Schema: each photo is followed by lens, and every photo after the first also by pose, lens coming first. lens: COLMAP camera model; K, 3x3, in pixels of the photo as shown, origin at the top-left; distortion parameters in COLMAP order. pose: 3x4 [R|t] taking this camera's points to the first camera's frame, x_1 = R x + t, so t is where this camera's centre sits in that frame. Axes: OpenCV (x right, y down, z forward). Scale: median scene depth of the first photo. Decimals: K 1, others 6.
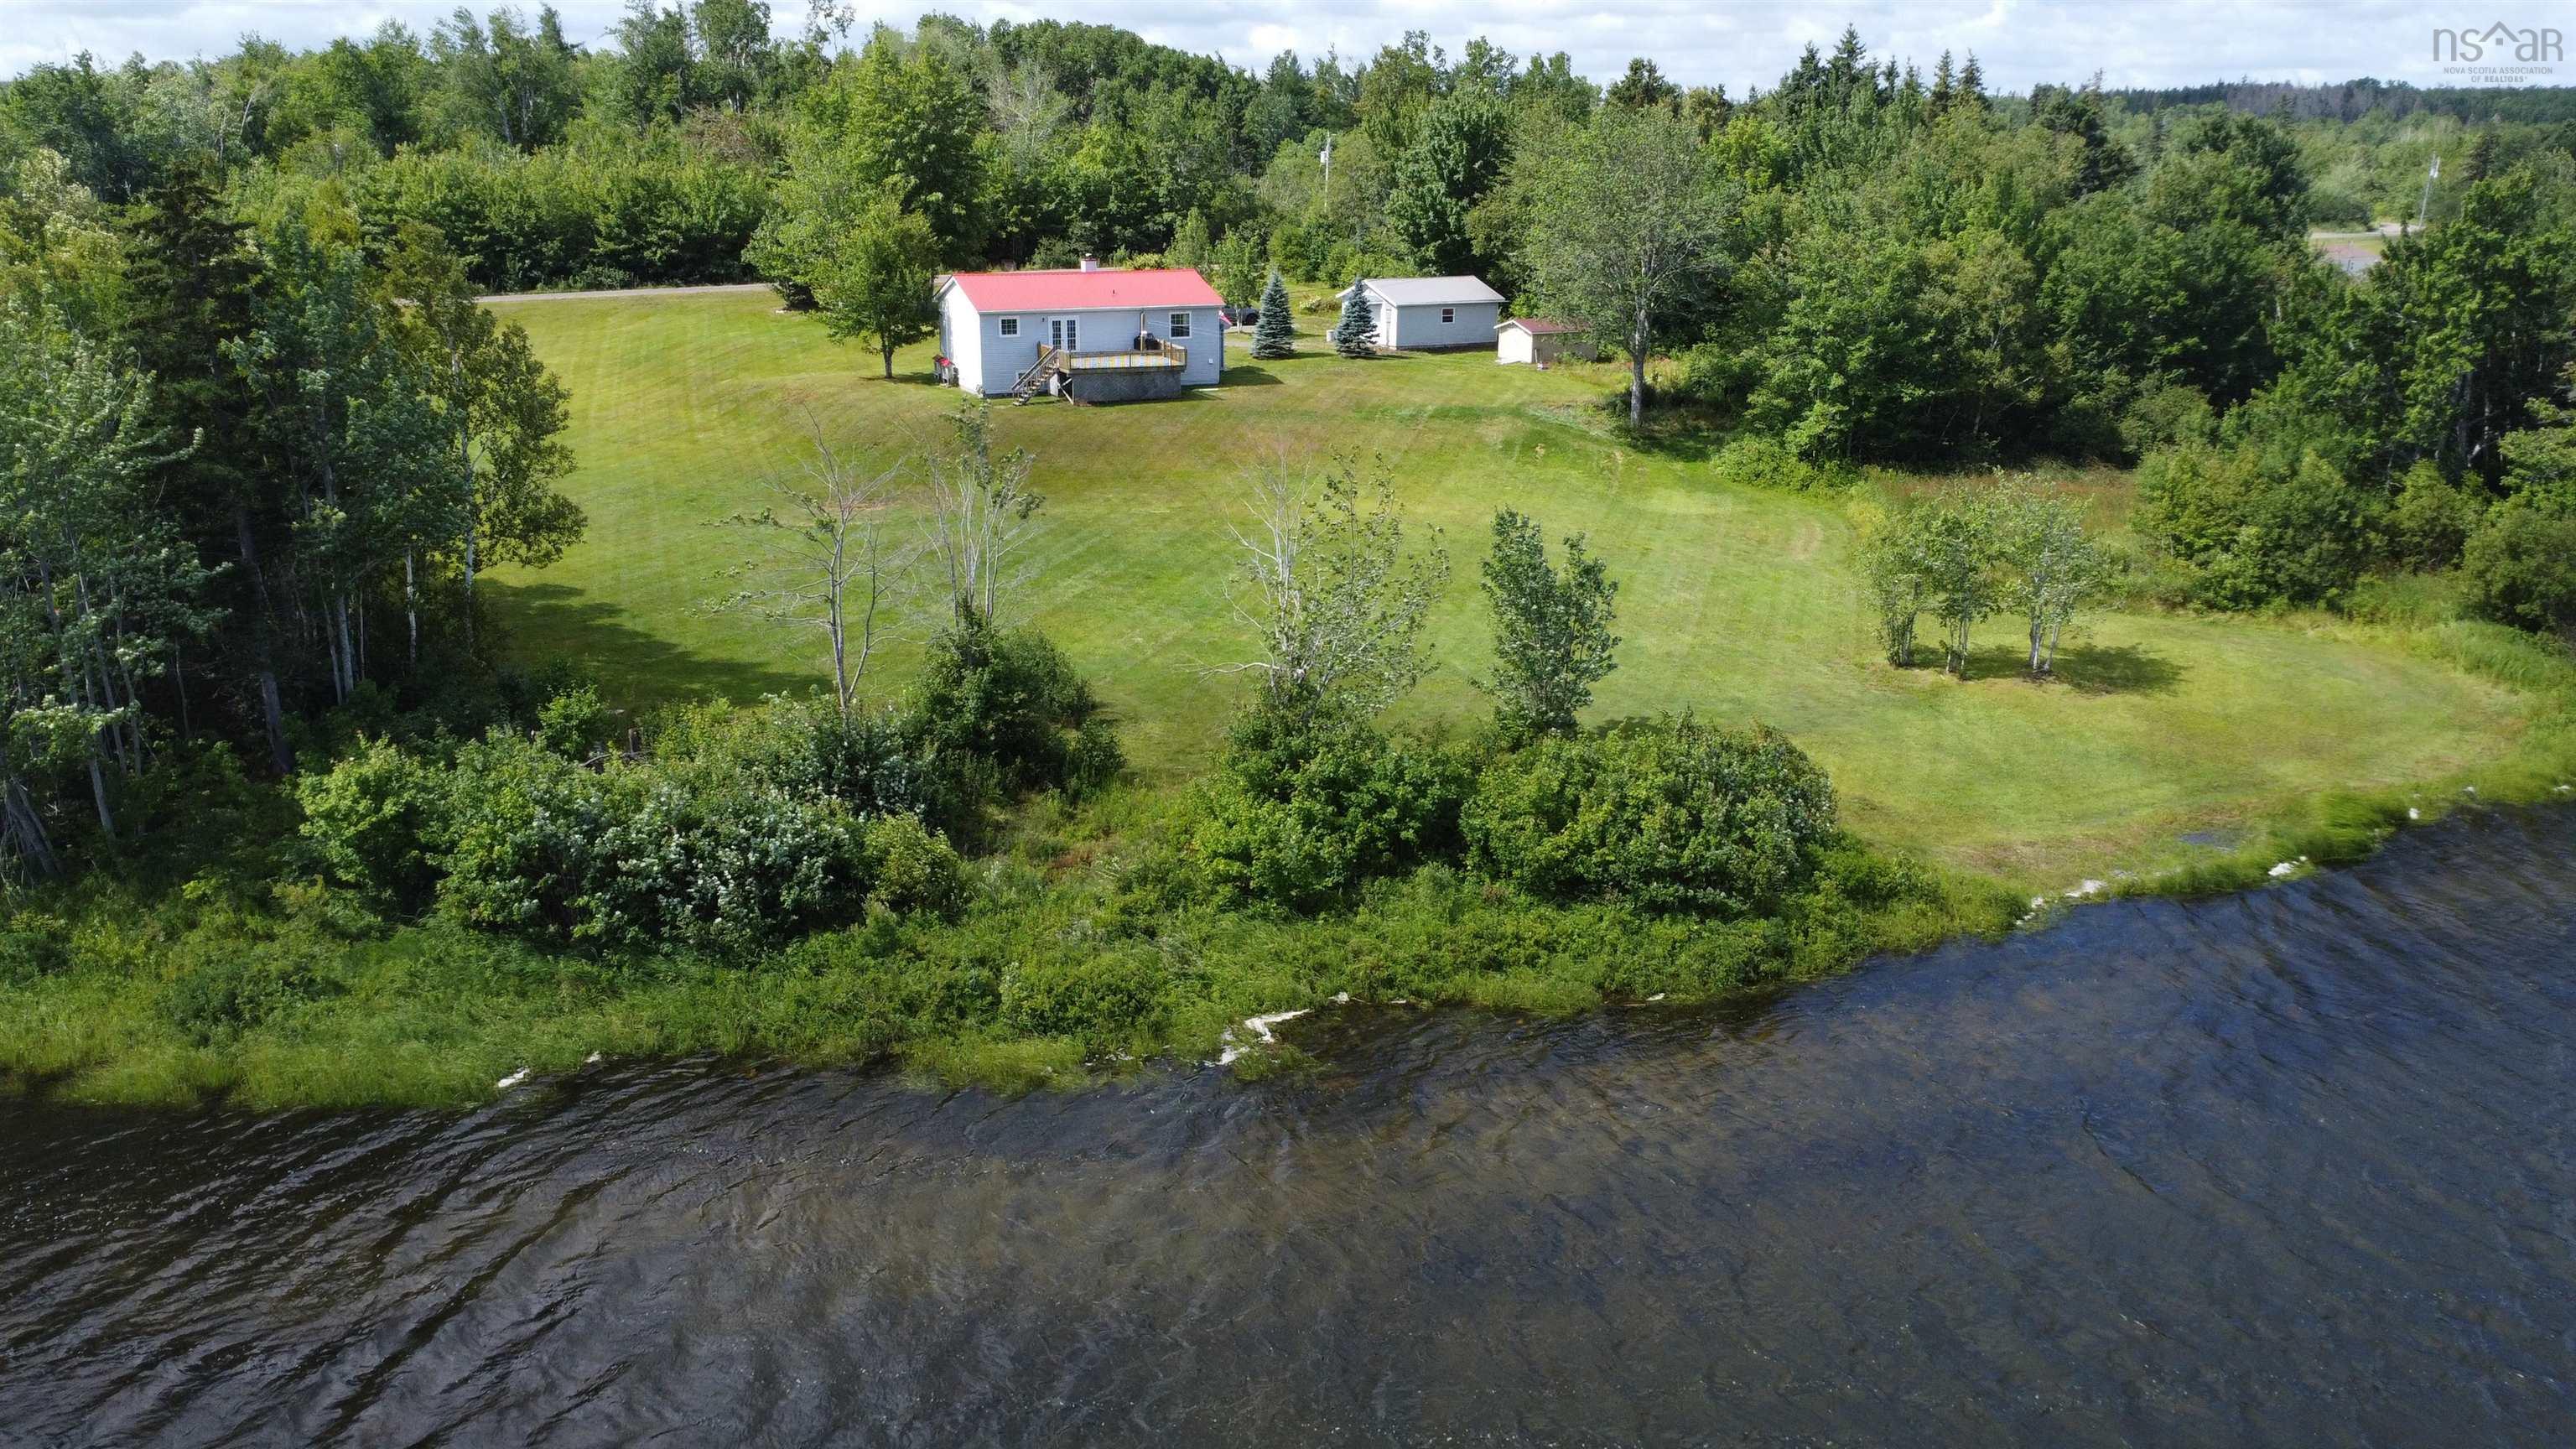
lens RADIAL K [[1926.7, 0, 1297.6], [0, 1926.7, 709.2], [0, 0, 1]] dist [0.000444, 0.000262]
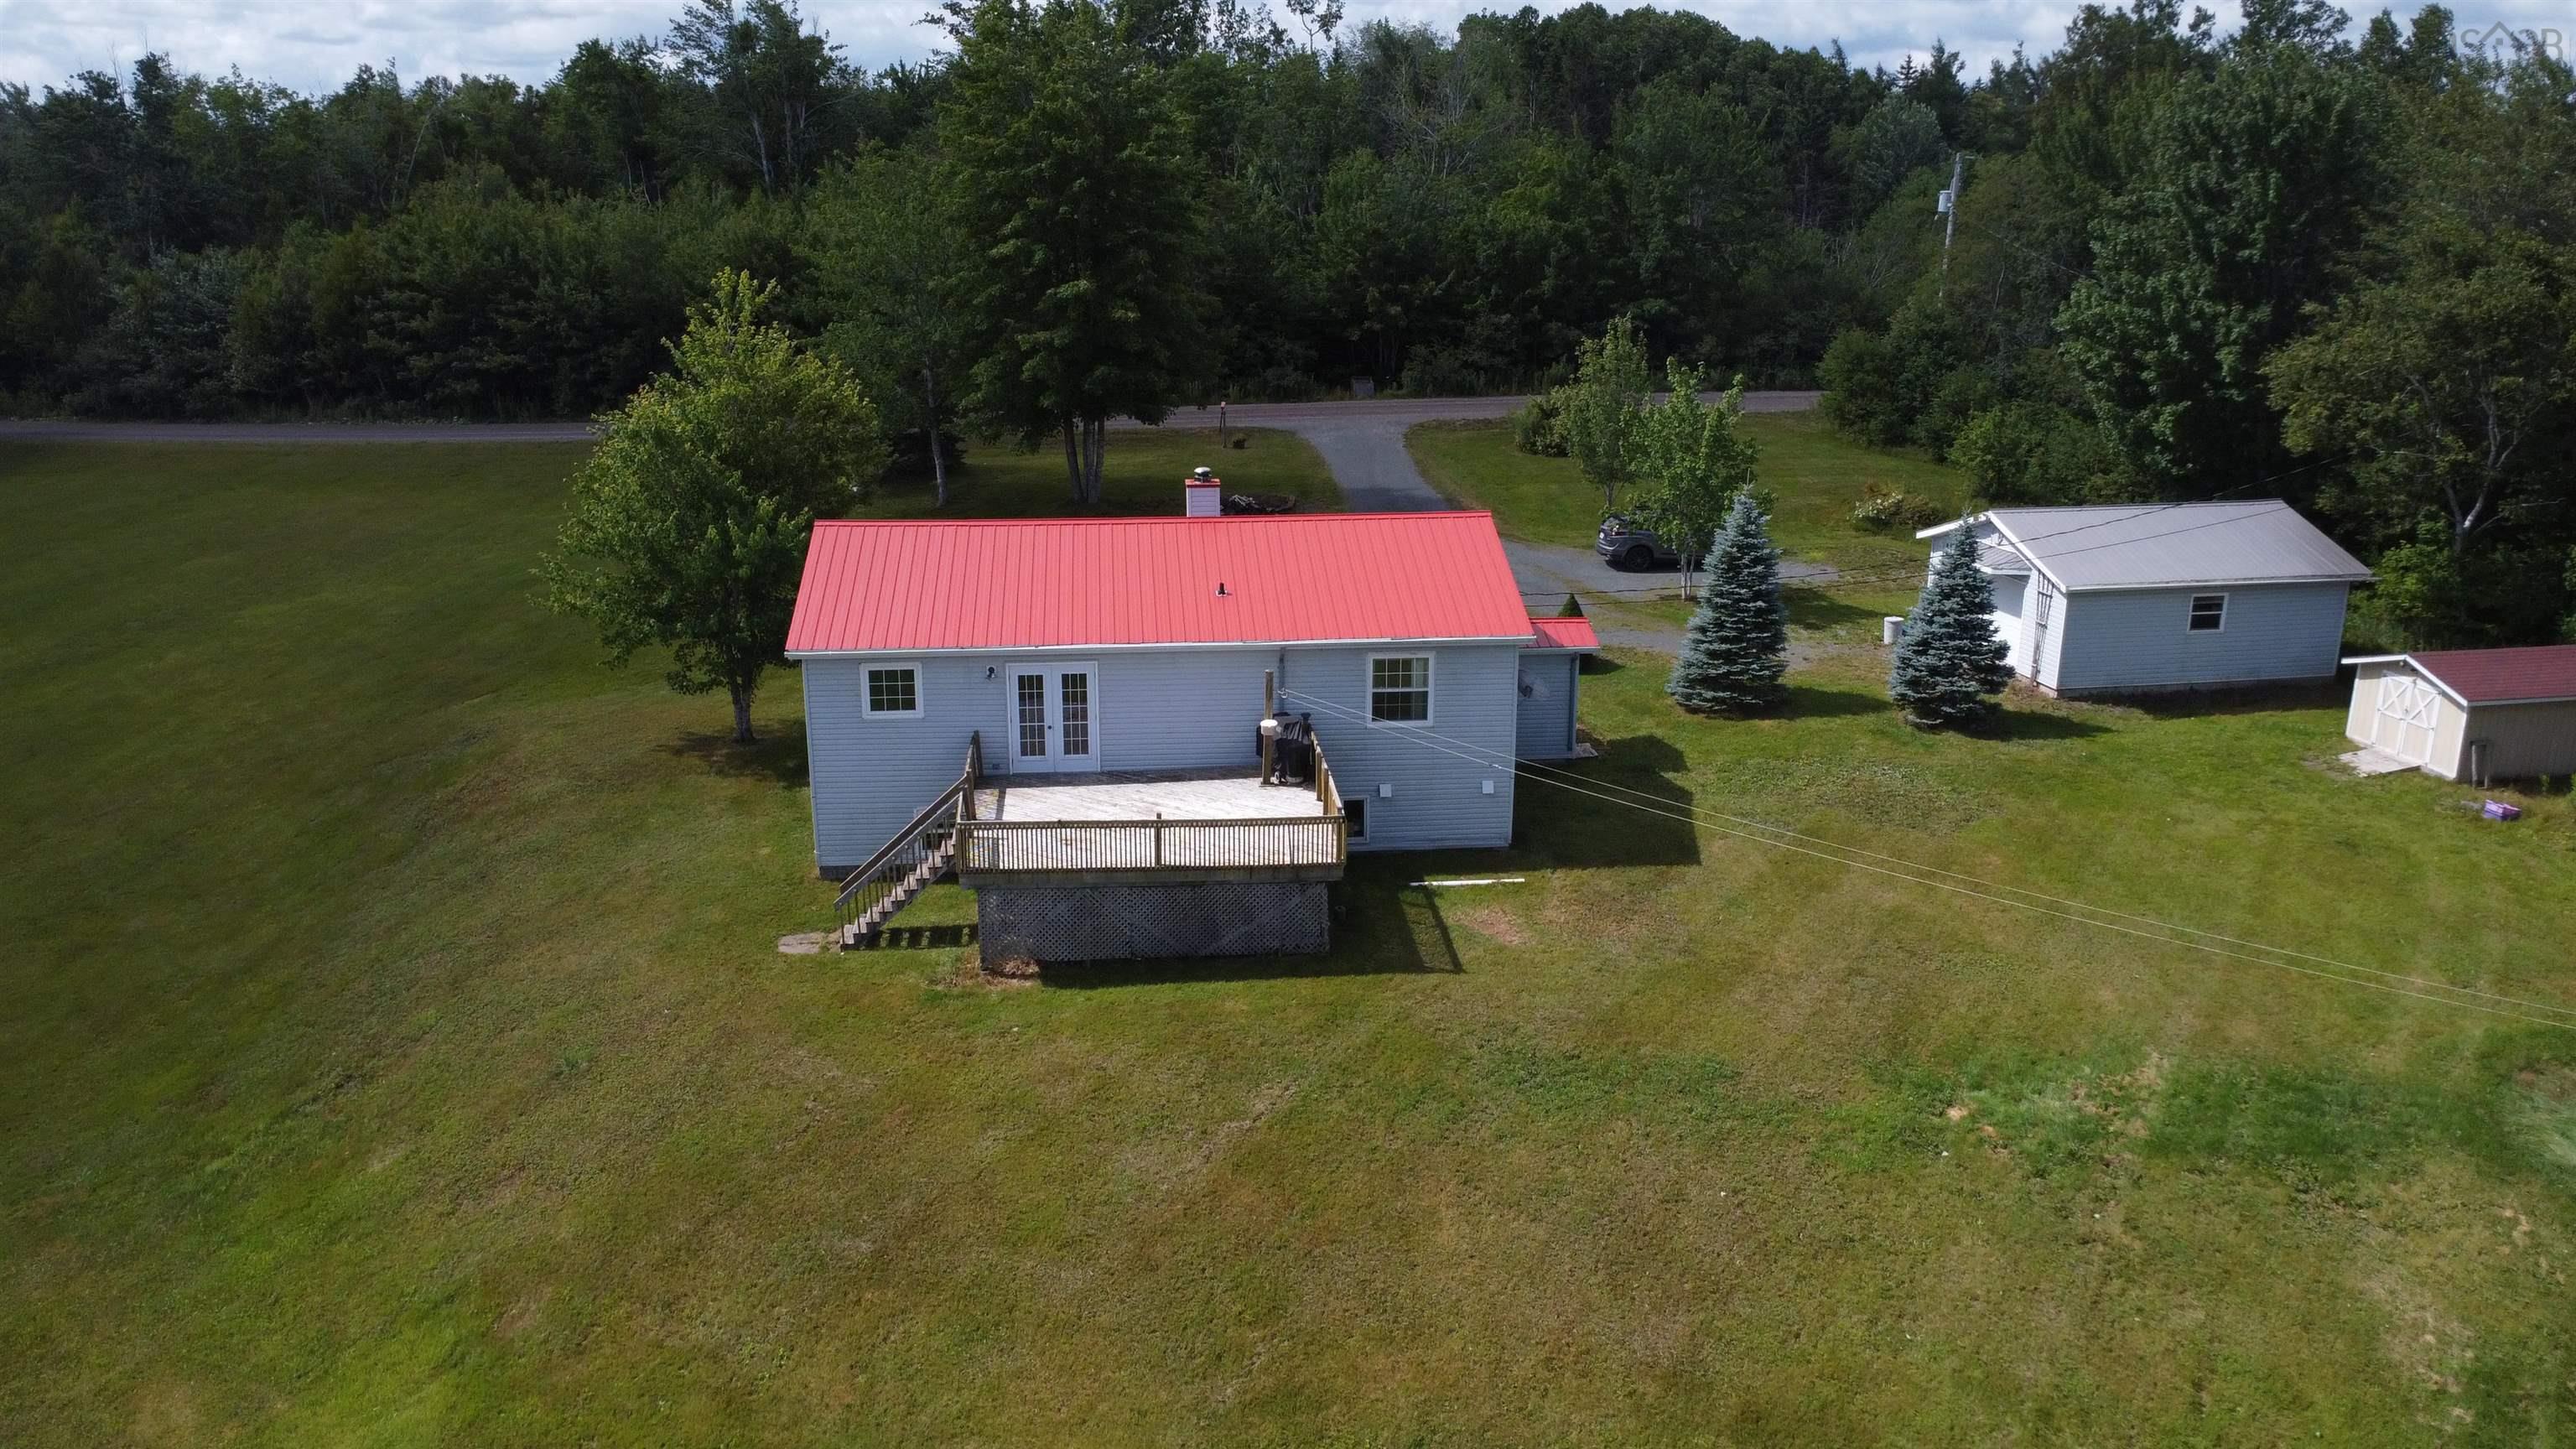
lens RADIAL K [[1937.7, 0, 1295.0], [0, 1937.7, 682.3], [0, 0, 1]] dist [-0.000123, -0.001840]
pose [[0.945328, 0.076899, -0.316925, 0.027571], [-0.086157, 0.996164, -0.015281, -0.159832], [0.314534, 0.041751, 0.948327, 0.541374]]
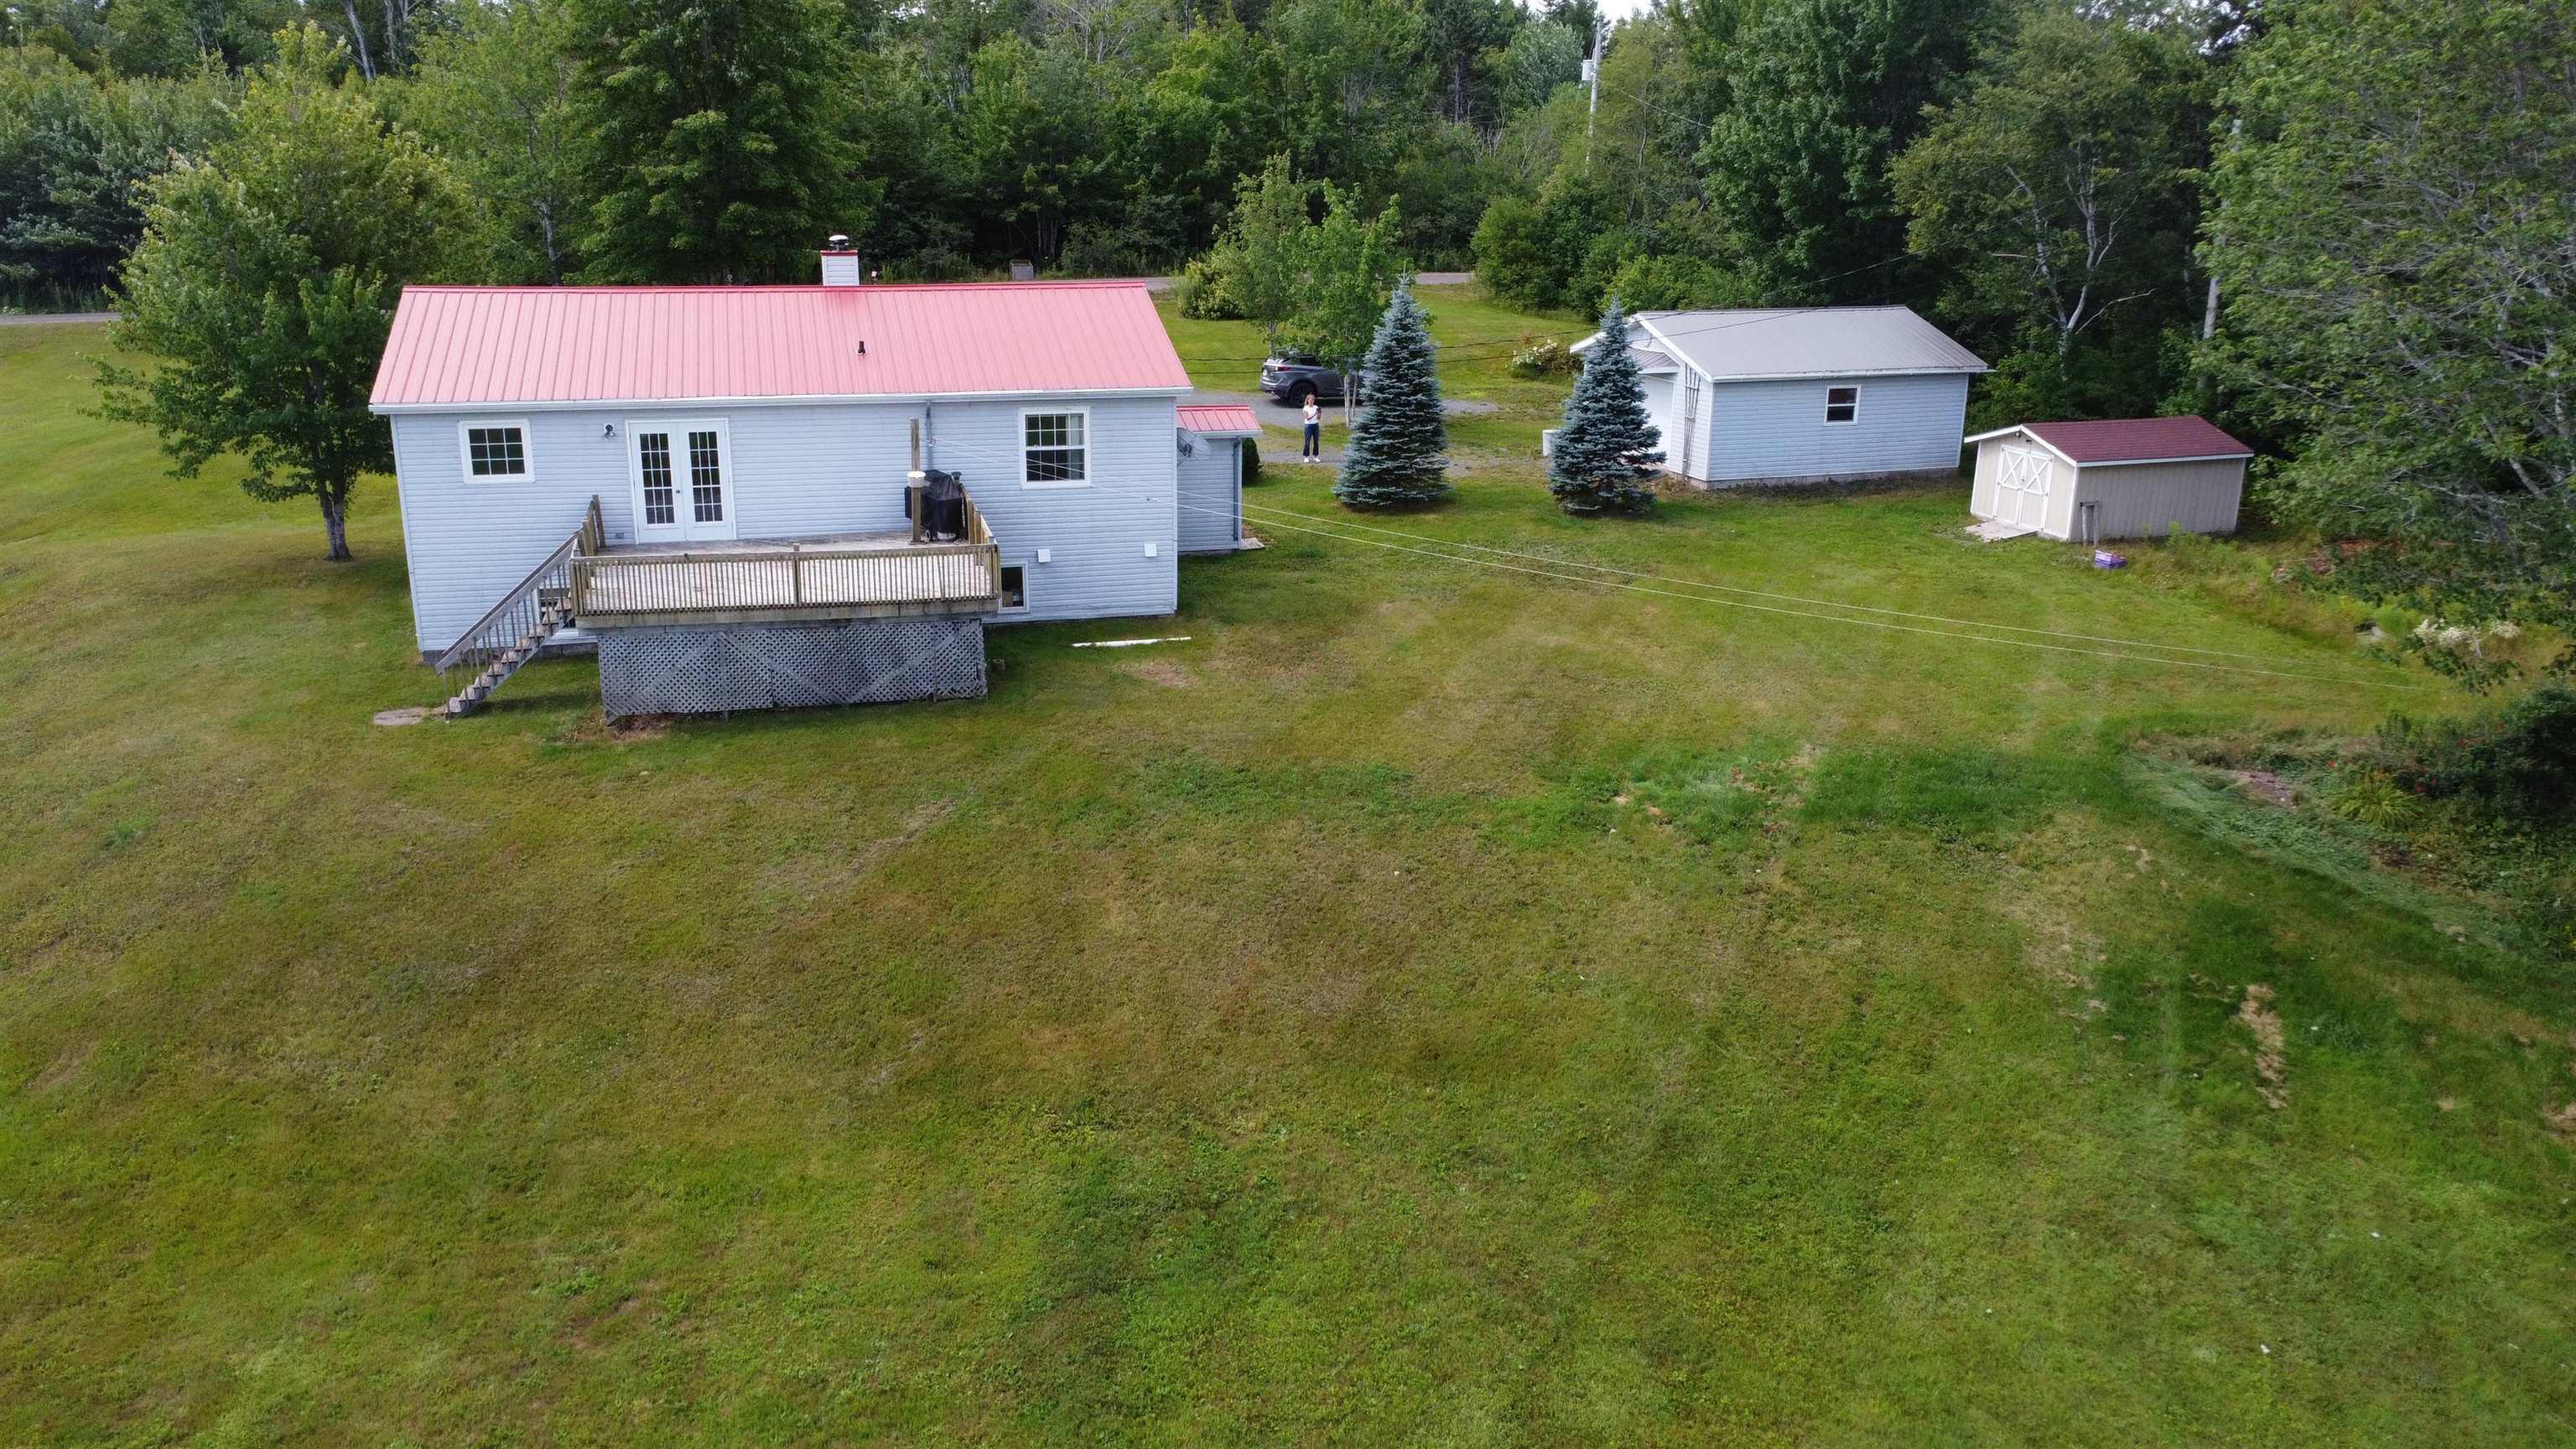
lens RADIAL K [[1926.7, 0, 1297.6], [0, 1926.7, 709.2], [0, 0, 1]] dist [0.000444, 0.000262]
pose [[0.986630, 0.046471, -0.156209, 0.029986], [-0.047279, 0.998881, -0.001457, -0.127489], [0.155966, 0.008823, 0.987723, 0.553933]]
